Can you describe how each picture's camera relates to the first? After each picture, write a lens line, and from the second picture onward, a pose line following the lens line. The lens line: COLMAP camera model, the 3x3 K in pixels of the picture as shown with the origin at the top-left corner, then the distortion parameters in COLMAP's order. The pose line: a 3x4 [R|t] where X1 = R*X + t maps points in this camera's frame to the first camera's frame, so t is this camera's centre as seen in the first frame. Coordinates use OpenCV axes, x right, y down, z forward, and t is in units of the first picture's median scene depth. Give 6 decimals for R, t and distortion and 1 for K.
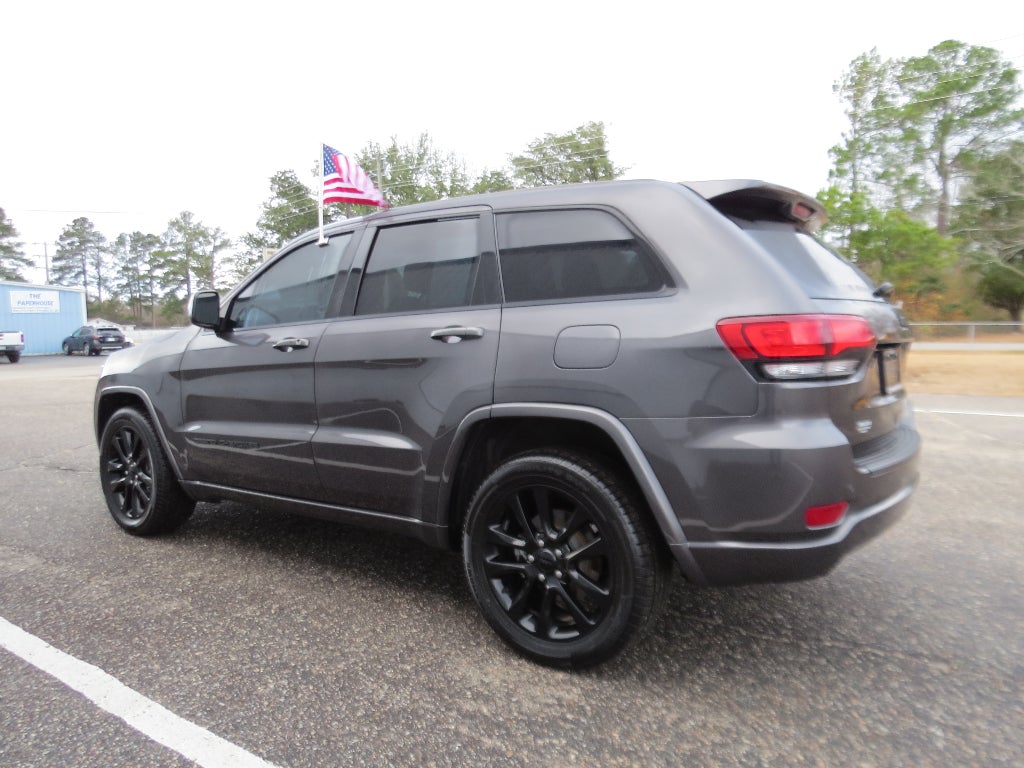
lens RADIAL K [[730.7, 0, 508.9], [0, 730.7, 389.2], [0, 0, 1]] dist [-0.032084, 0.021065]
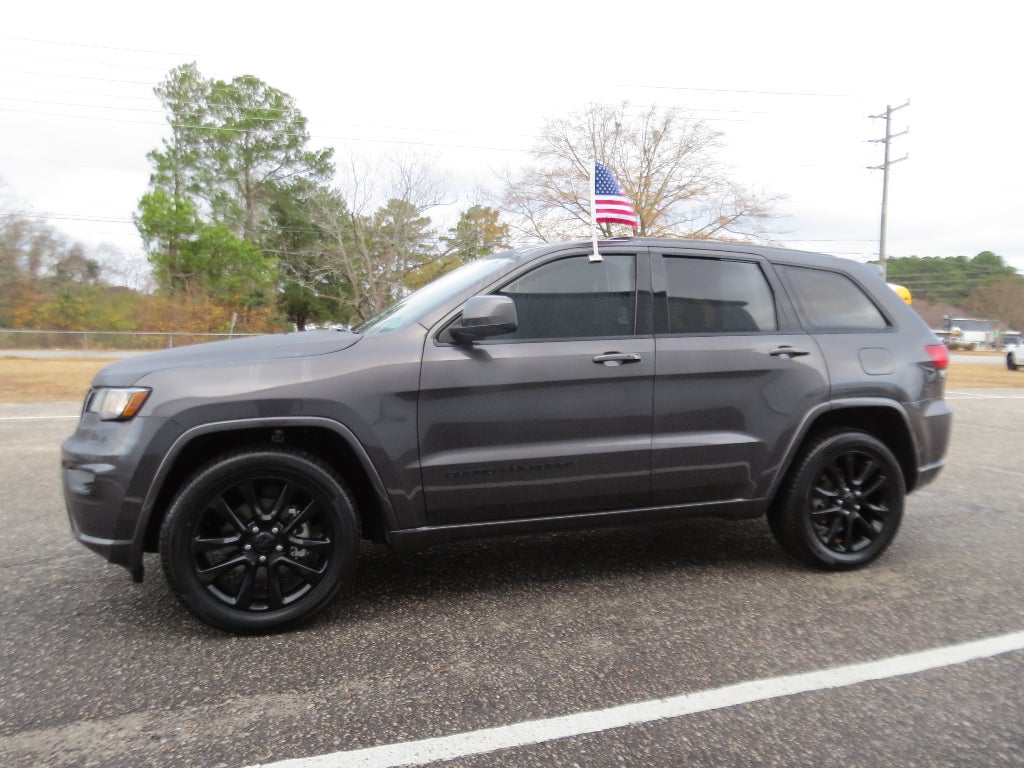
lens RADIAL K [[730.7, 0, 535.0], [0, 730.7, 395.2], [0, 0, 1]] dist [-0.032084, 0.021065]
pose [[0.592405, -0.044633, 0.804403, -1.216615], [0.048155, 0.998641, 0.019946, -0.037056], [-0.804200, 0.026920, 0.593749, 0.495076]]
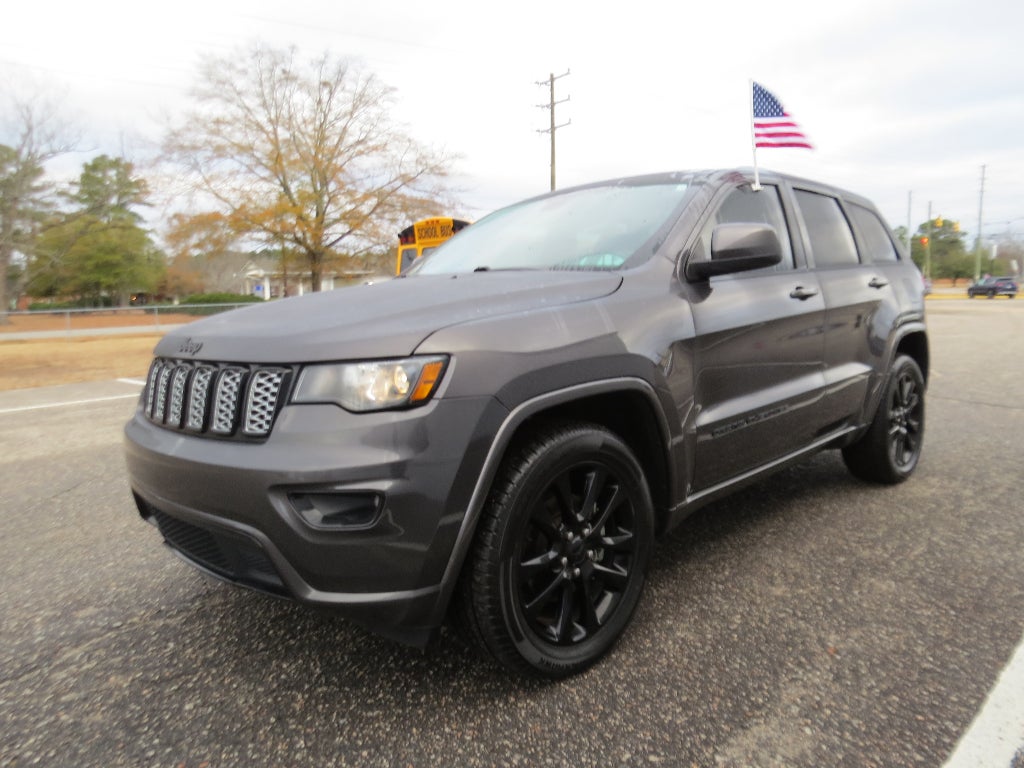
lens RADIAL K [[730.7, 0, 509.0], [0, 730.7, 389.1], [0, 0, 1]] dist [-0.032084, 0.021065]
pose [[0.174580, -0.118116, 0.977533, -1.358501], [0.113071, 0.988616, 0.099262, -0.076939], [-0.978129, 0.093201, 0.185948, 1.243706]]
